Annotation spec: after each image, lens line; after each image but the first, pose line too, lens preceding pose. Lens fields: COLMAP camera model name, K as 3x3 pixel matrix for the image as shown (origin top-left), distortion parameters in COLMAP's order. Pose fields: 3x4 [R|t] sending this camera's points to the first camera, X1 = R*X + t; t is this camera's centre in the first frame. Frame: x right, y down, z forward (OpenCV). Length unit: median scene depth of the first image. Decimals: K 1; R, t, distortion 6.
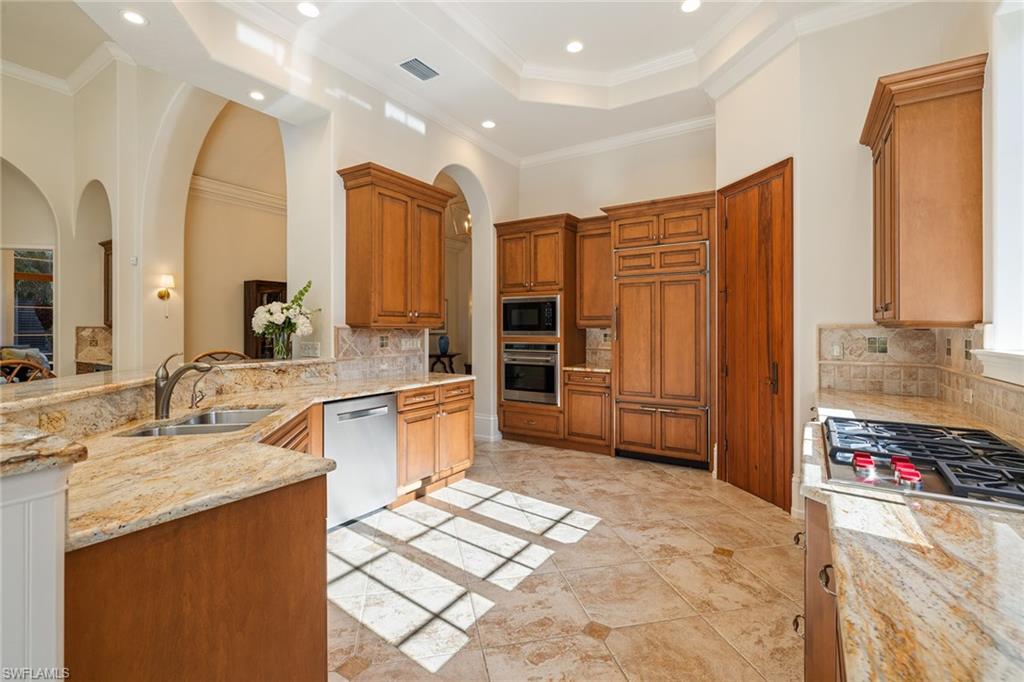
lens RADIAL K [[464.3, 0, 510.7], [0, 464.3, 328.0], [0, 0, 1]] dist [-0.002468, 0.000166]
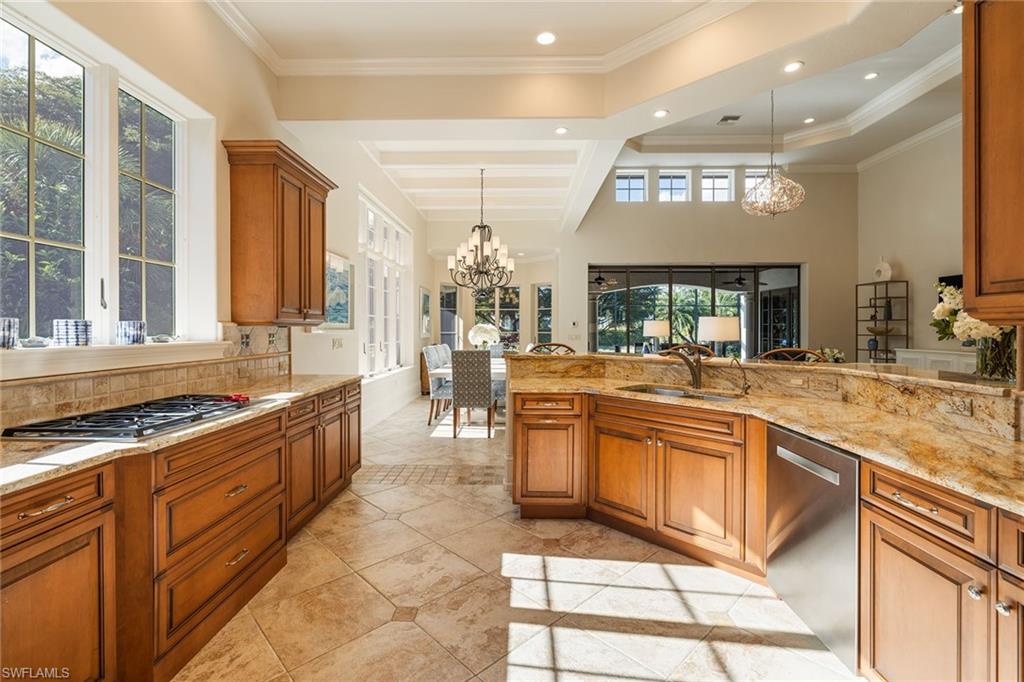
lens RADIAL K [[458.9, 0, 512.7], [0, 458.9, 328.5], [0, 0, 1]] dist [-0.003272, 0.000013]
pose [[-0.852908, -0.000217, -0.522061, 0.265679], [-0.000177, 1.000000, -0.000125, 0.003141], [0.522061, -0.000014, -0.852908, 1.027921]]
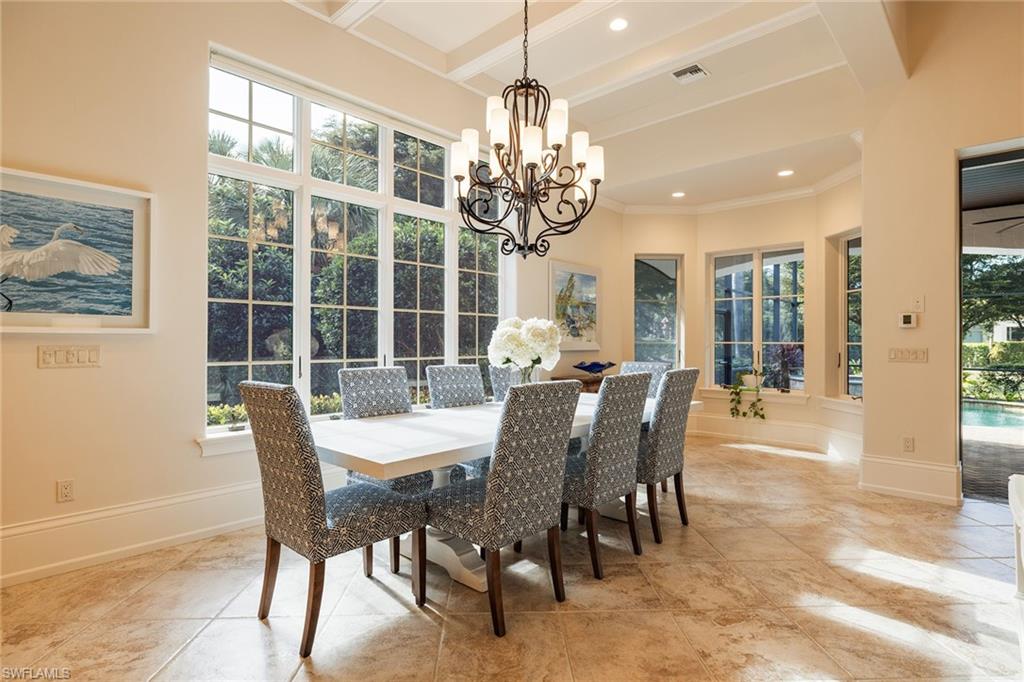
lens RADIAL K [[523.1, 0, 514.8], [0, 523.1, 339.6], [0, 0, 1]] dist [-0.001535, -0.000287]
pose [[-0.983881, -0.000622, 0.178824, -0.699903], [-0.001118, 0.999996, -0.002670, 0.023303], [-0.178822, -0.002827, -0.983877, 0.287943]]
